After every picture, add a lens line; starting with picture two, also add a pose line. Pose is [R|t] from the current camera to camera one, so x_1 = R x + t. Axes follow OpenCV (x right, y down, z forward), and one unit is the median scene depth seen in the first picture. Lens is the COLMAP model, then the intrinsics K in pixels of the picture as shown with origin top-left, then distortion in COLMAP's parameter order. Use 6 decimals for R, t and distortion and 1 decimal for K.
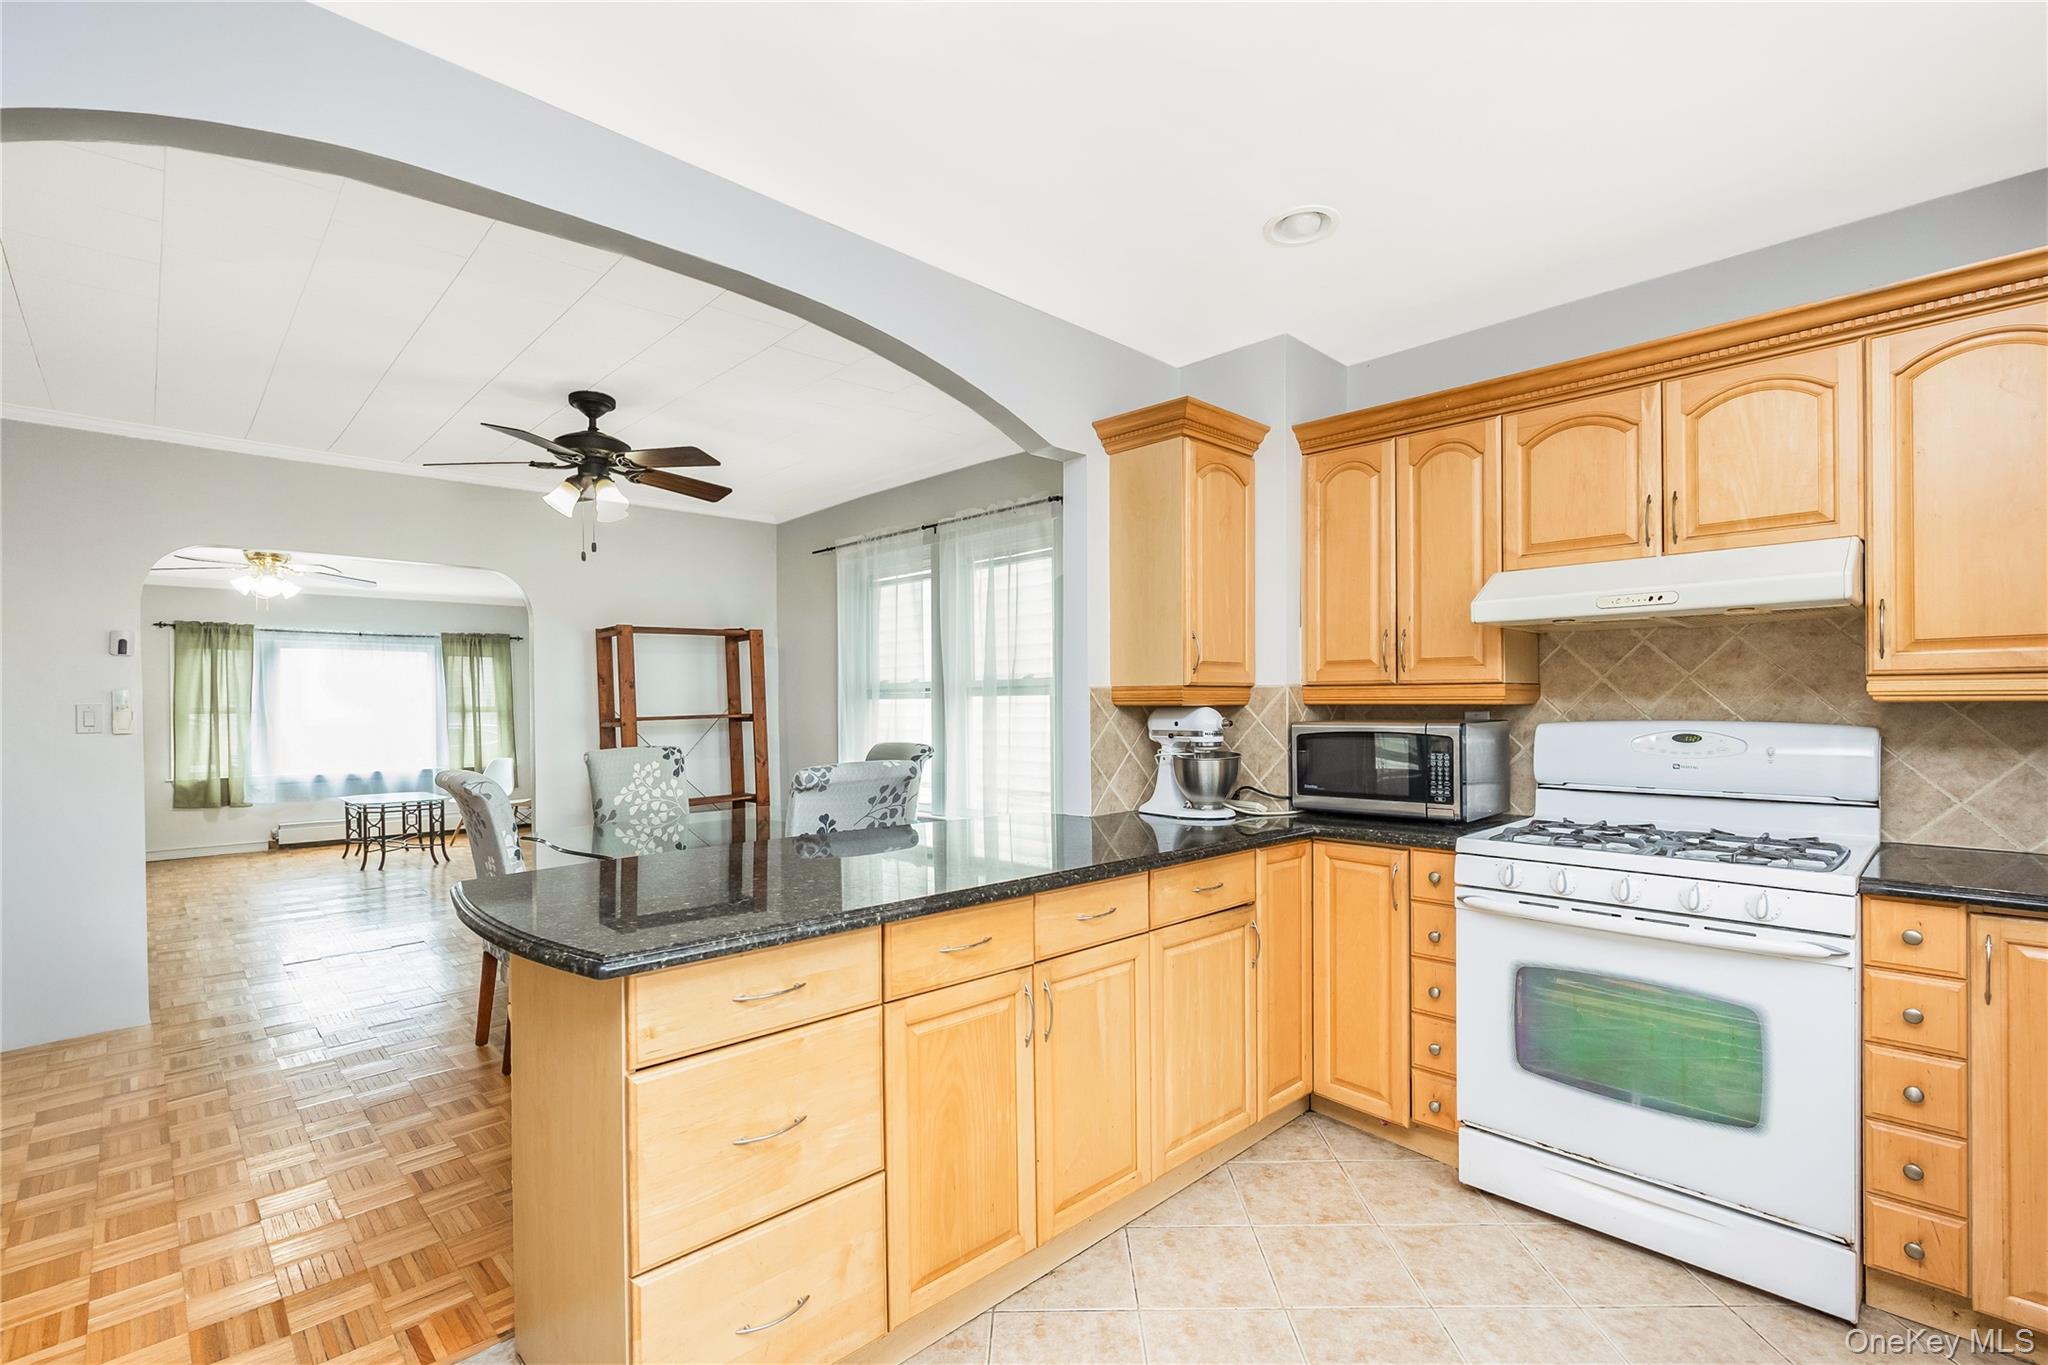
lens RADIAL K [[922.6, 0, 1024.2], [0, 922.6, 709.3], [0, 0, 1]] dist [-0.000031, 0.000355]
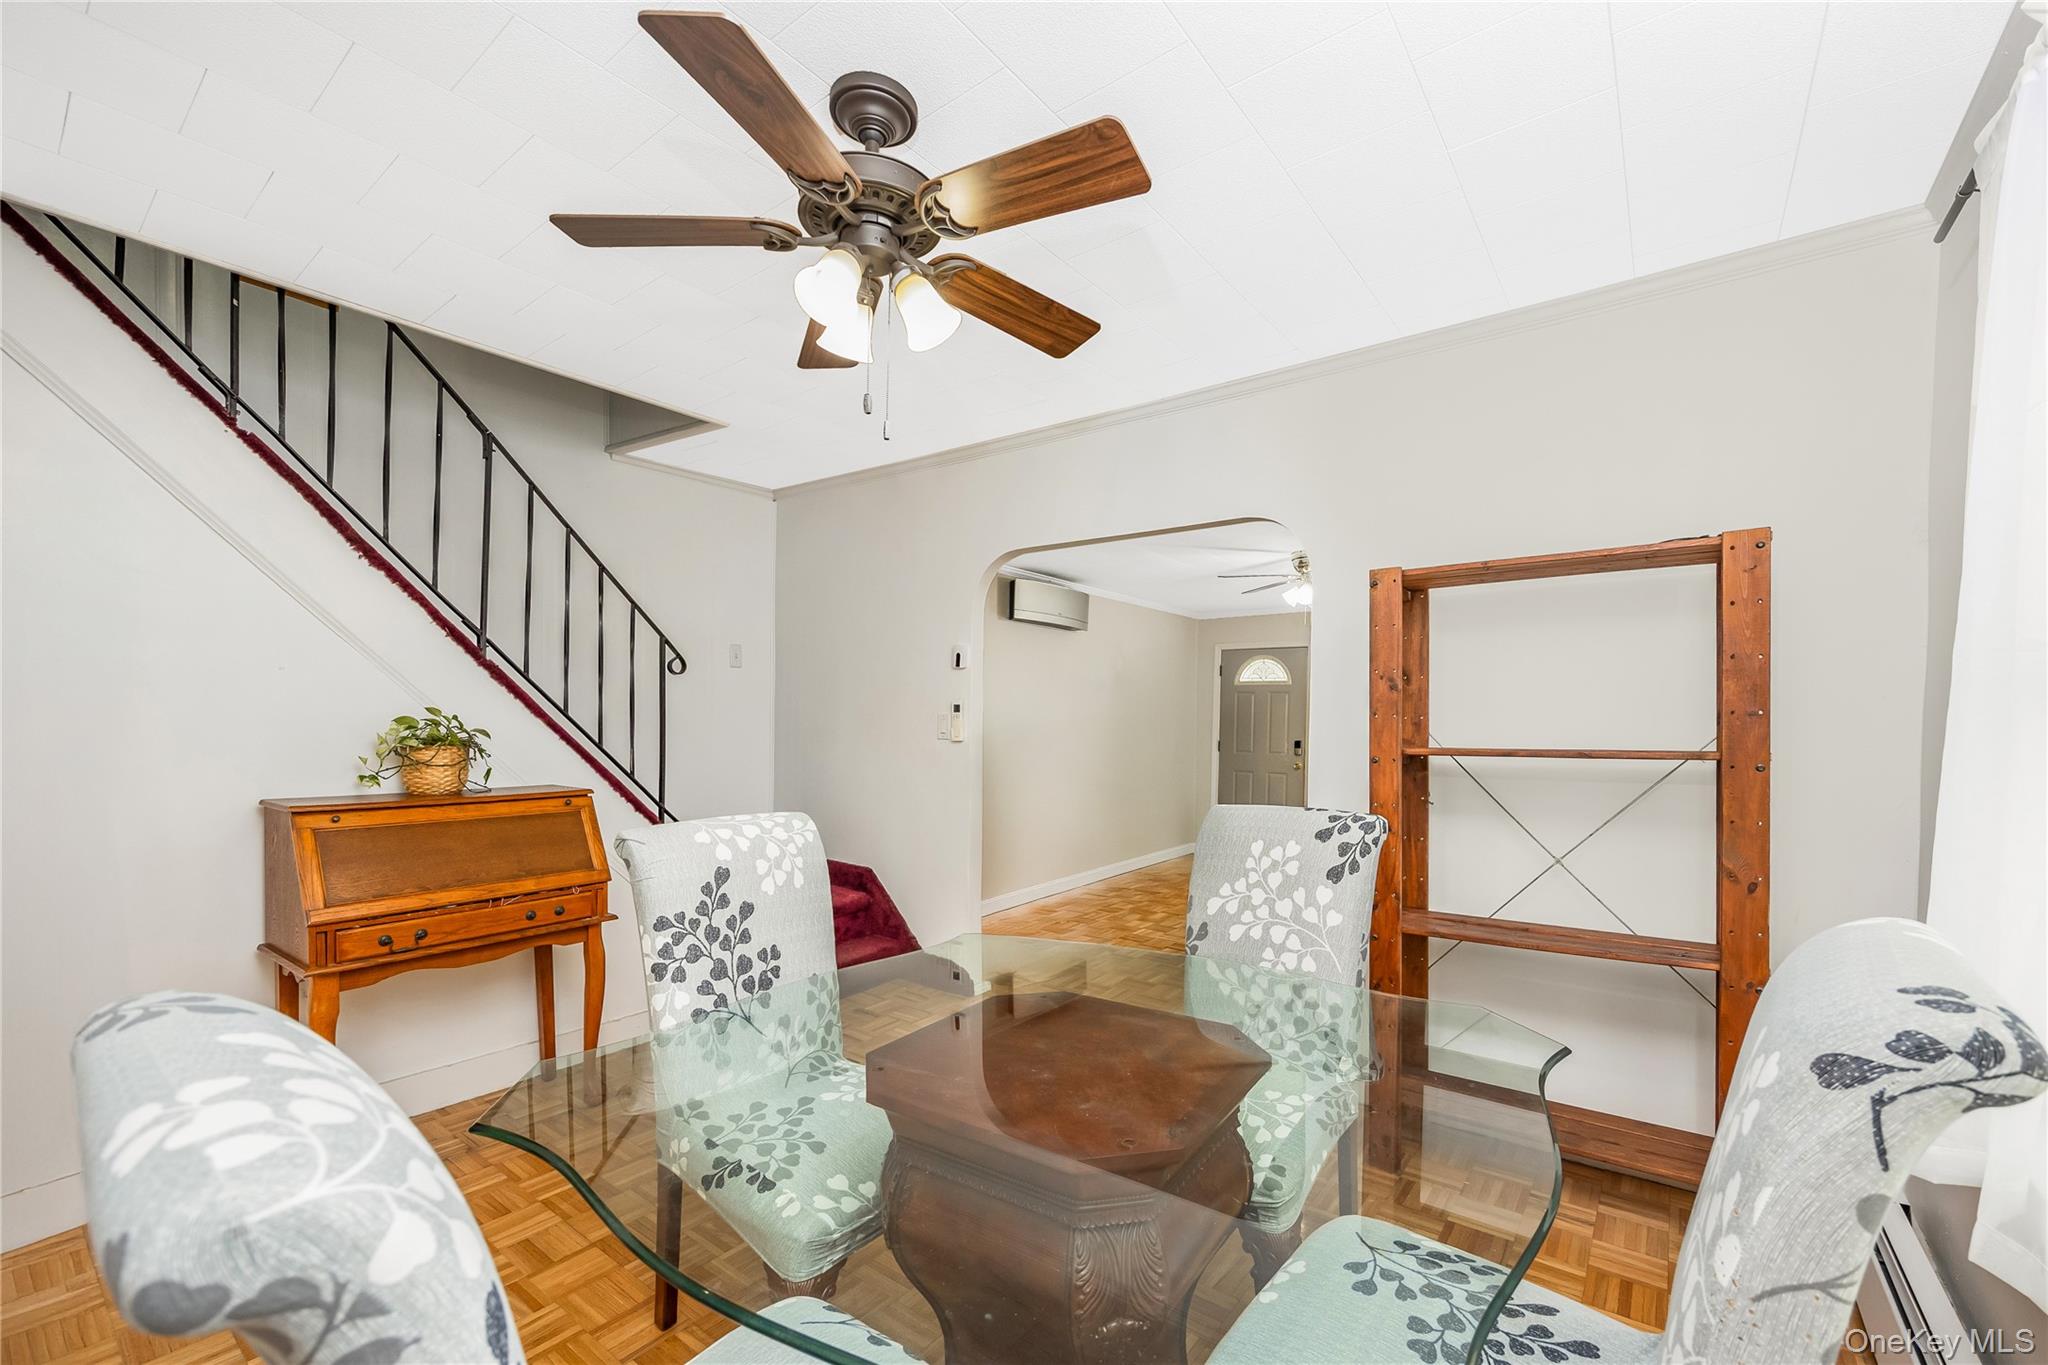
lens RADIAL K [[840.0, 0, 1031.0], [0, 840.0, 733.7], [0, 0, 1]] dist [0.000878, 0.000091]
pose [[0.152915, 0.029803, -0.987790, 0.004276], [-0.022357, 0.999394, 0.026692, -0.004908], [0.987986, 0.018003, 0.153489, 0.482302]]
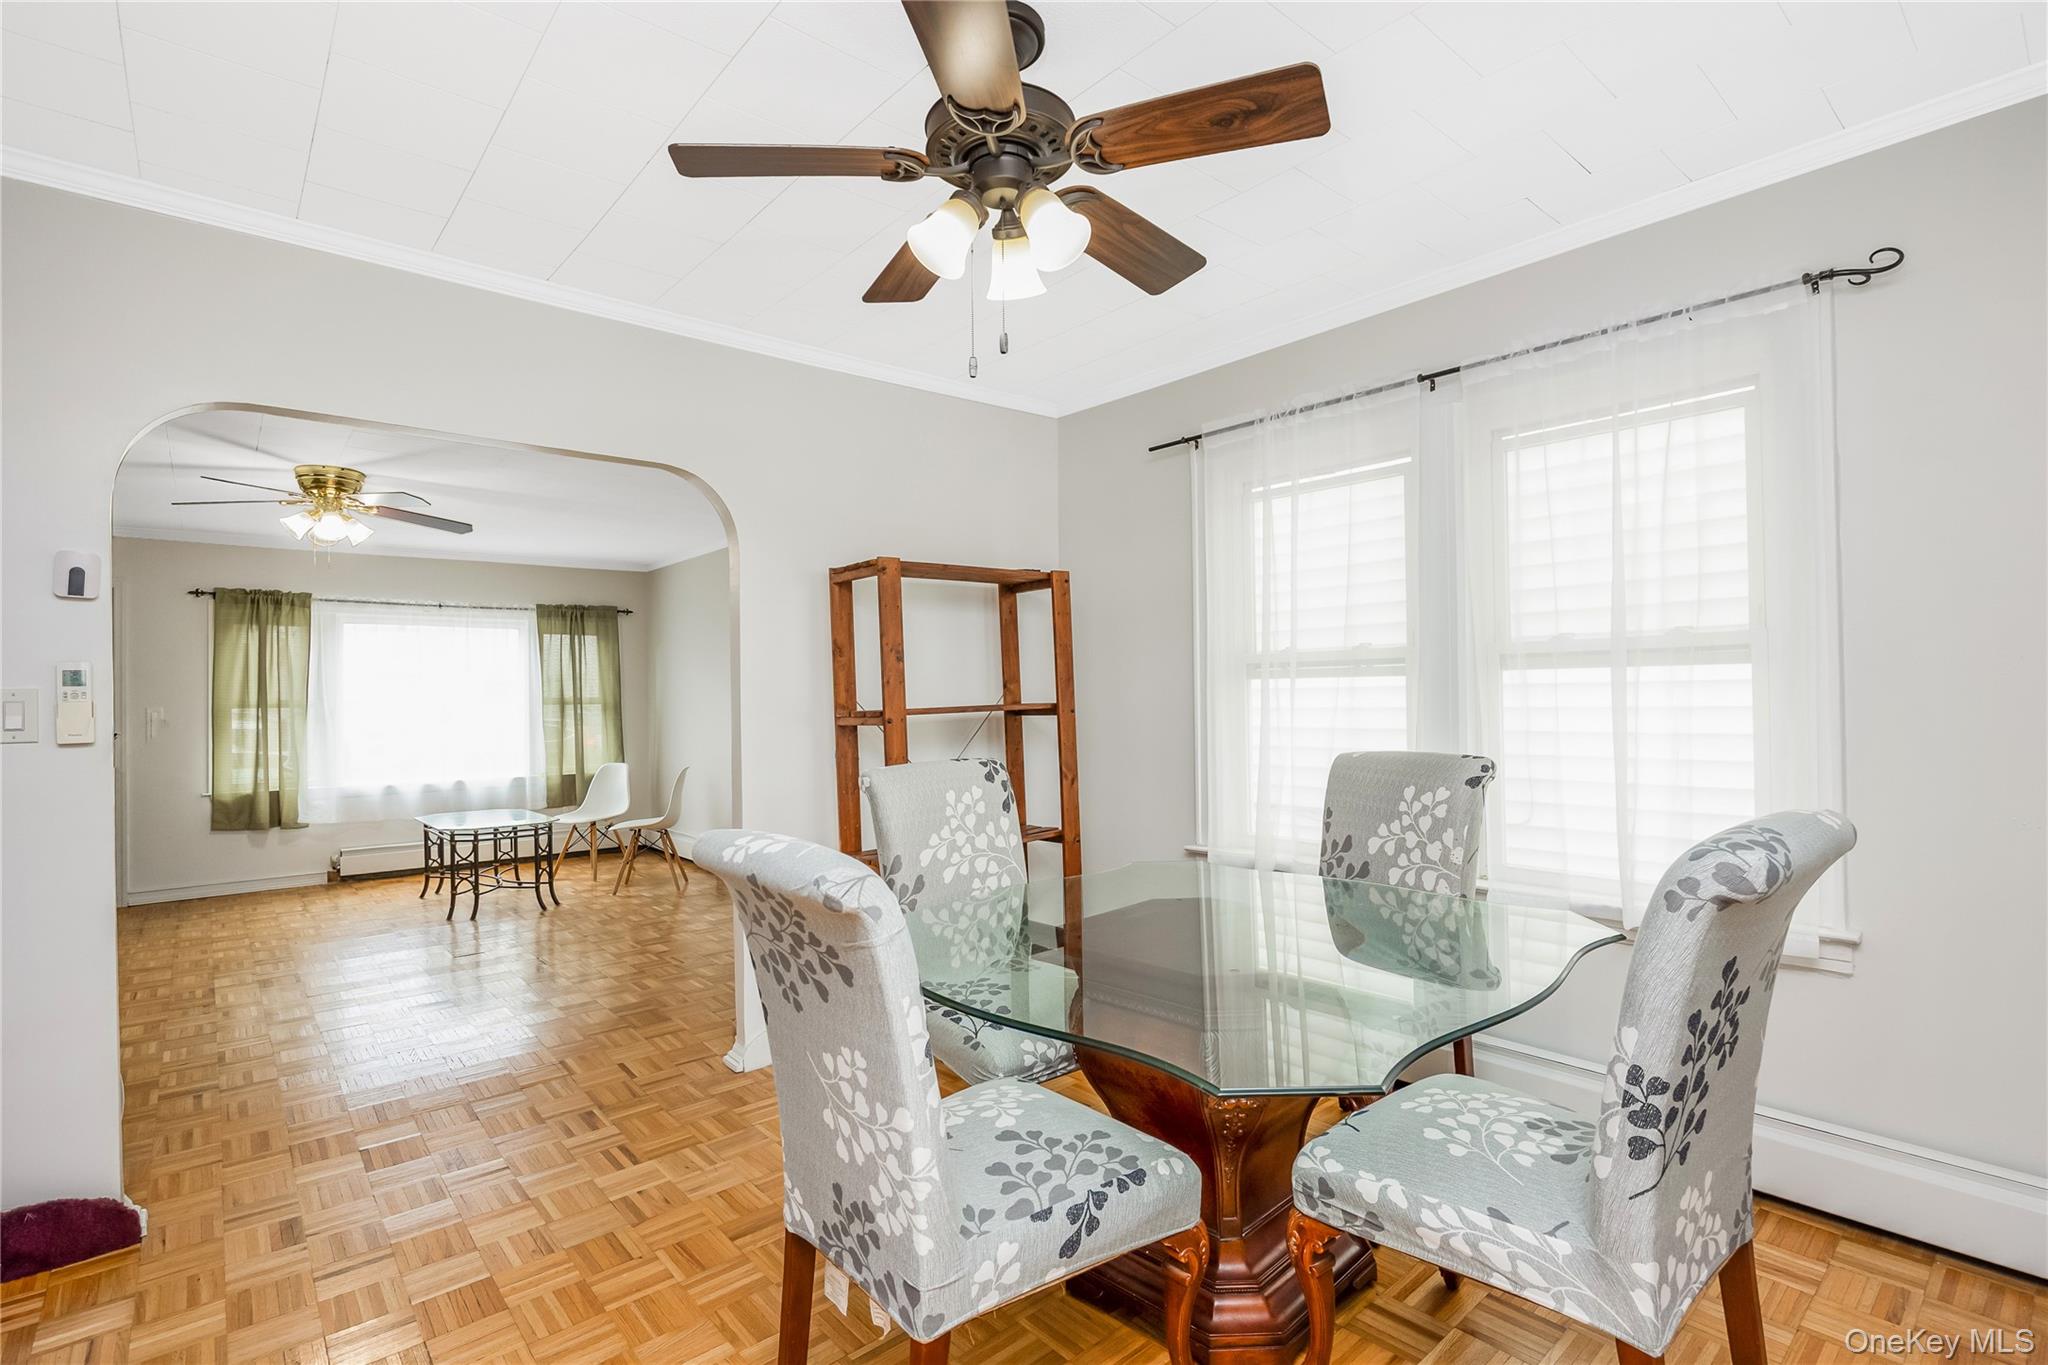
lens RADIAL K [[958.5, 0, 1028.8], [0, 958.5, 684.5], [0, 0, 1]] dist [-0.012446, 0.000420]
pose [[0.998705, -0.006114, -0.050499, -0.203521], [0.005279, 0.999848, -0.016639, 0.002011], [0.050593, 0.016351, 0.998585, 0.246142]]
